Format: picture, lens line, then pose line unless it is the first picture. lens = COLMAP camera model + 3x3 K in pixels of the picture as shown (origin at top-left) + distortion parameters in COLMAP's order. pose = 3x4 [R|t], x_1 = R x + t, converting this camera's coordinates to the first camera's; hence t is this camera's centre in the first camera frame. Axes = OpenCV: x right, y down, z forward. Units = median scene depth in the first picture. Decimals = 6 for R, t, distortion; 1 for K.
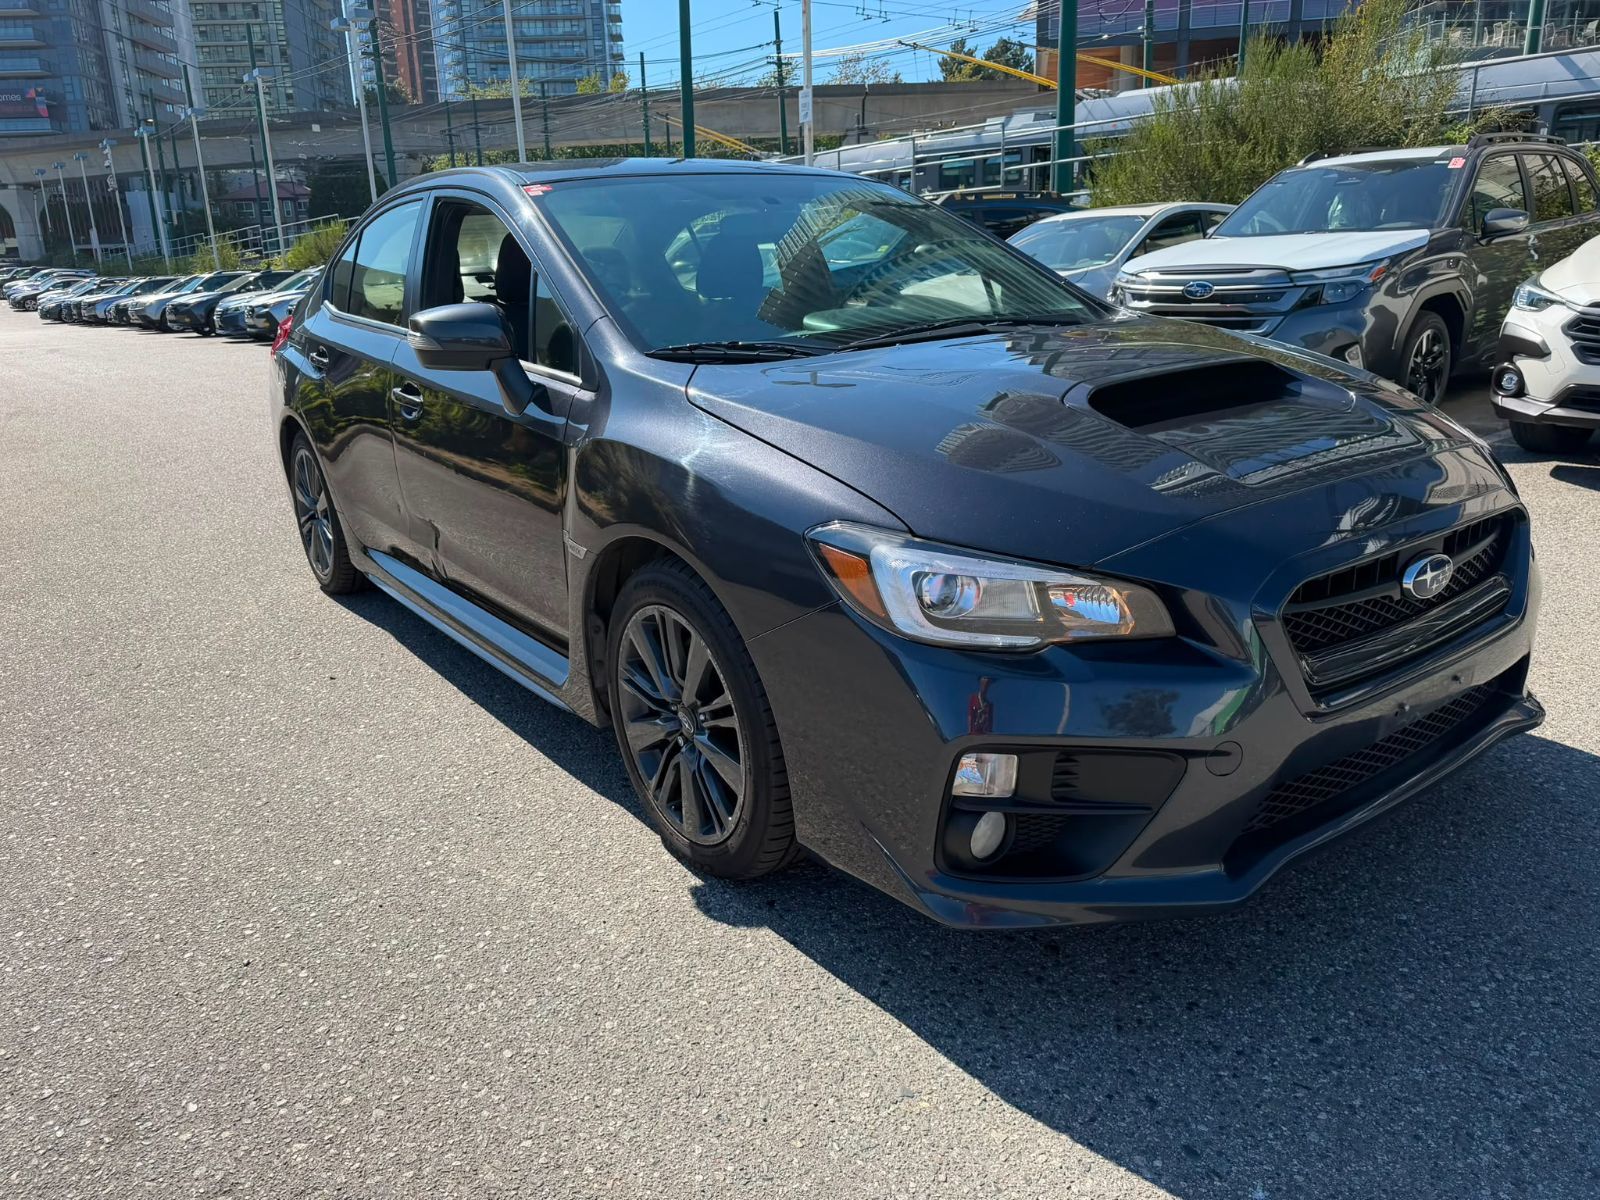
lens RADIAL K [[1136.3, 0, 778.7], [0, 1136.3, 590.0], [0, 0, 1]] dist [0.013172, -0.020473]
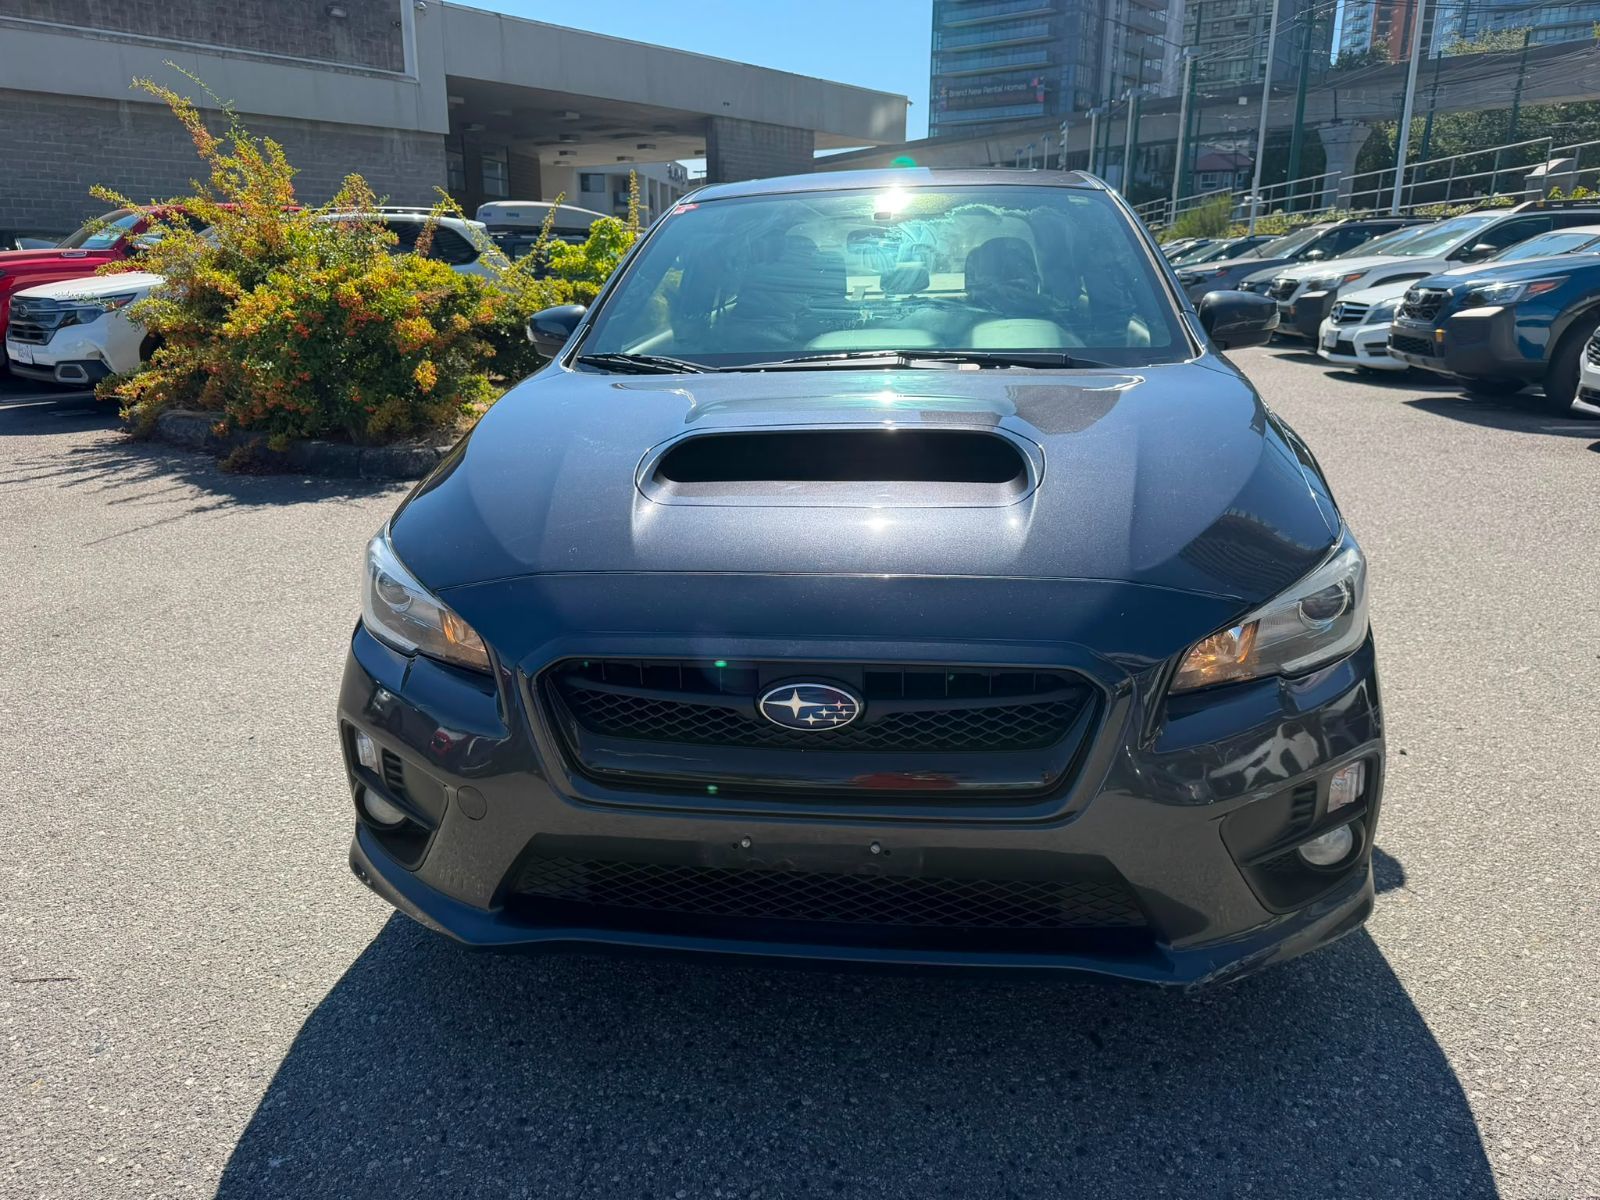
lens RADIAL K [[1136.3, 0, 790.0], [0, 1136.3, 573.7], [0, 0, 1]] dist [0.013172, -0.020473]
pose [[0.724491, 0.211363, -0.656078, 0.706300], [-0.203927, 0.974942, 0.088898, -0.115560], [0.658427, 0.069386, 0.749439, 0.234778]]
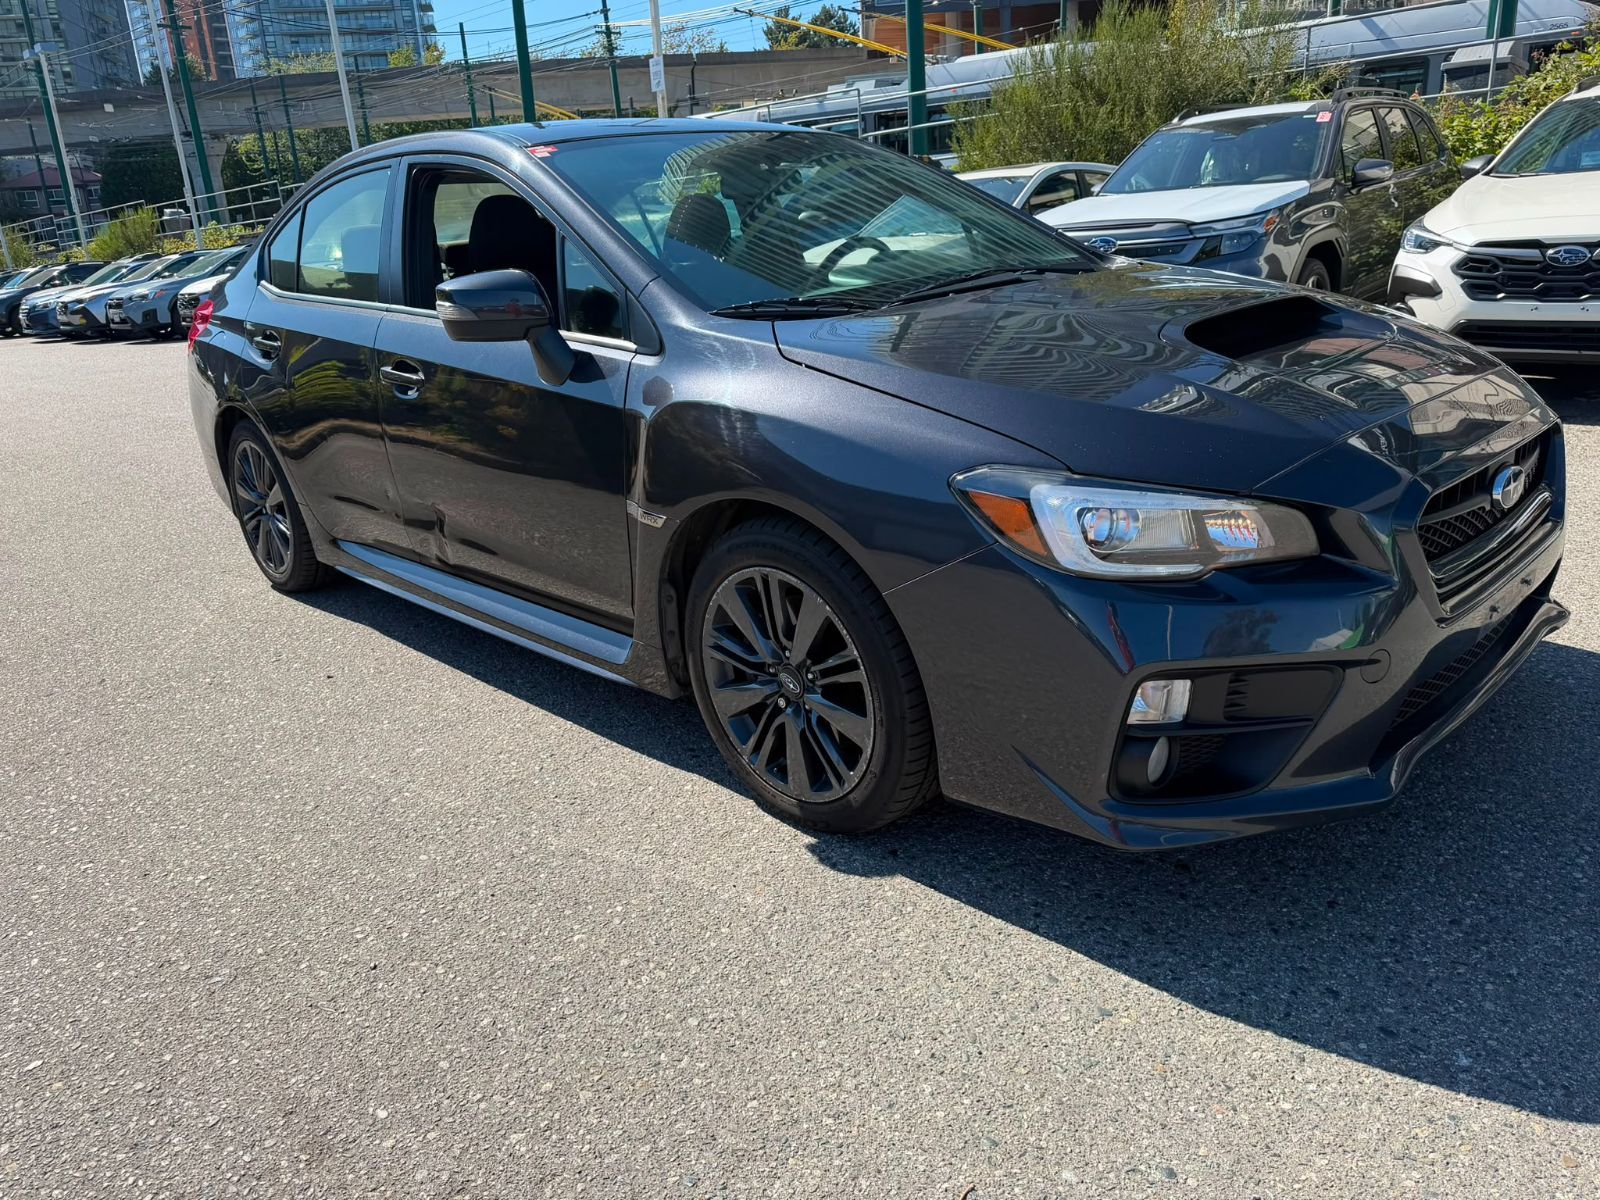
lens RADIAL K [[1136.3, 0, 773.7], [0, 1136.3, 602.6], [0, 0, 1]] dist [0.013172, -0.020473]
pose [[0.989983, -0.069904, 0.122662, -0.166585], [0.066126, 0.997211, 0.034616, 0.008678], [-0.124740, -0.026158, 0.991845, 0.012130]]
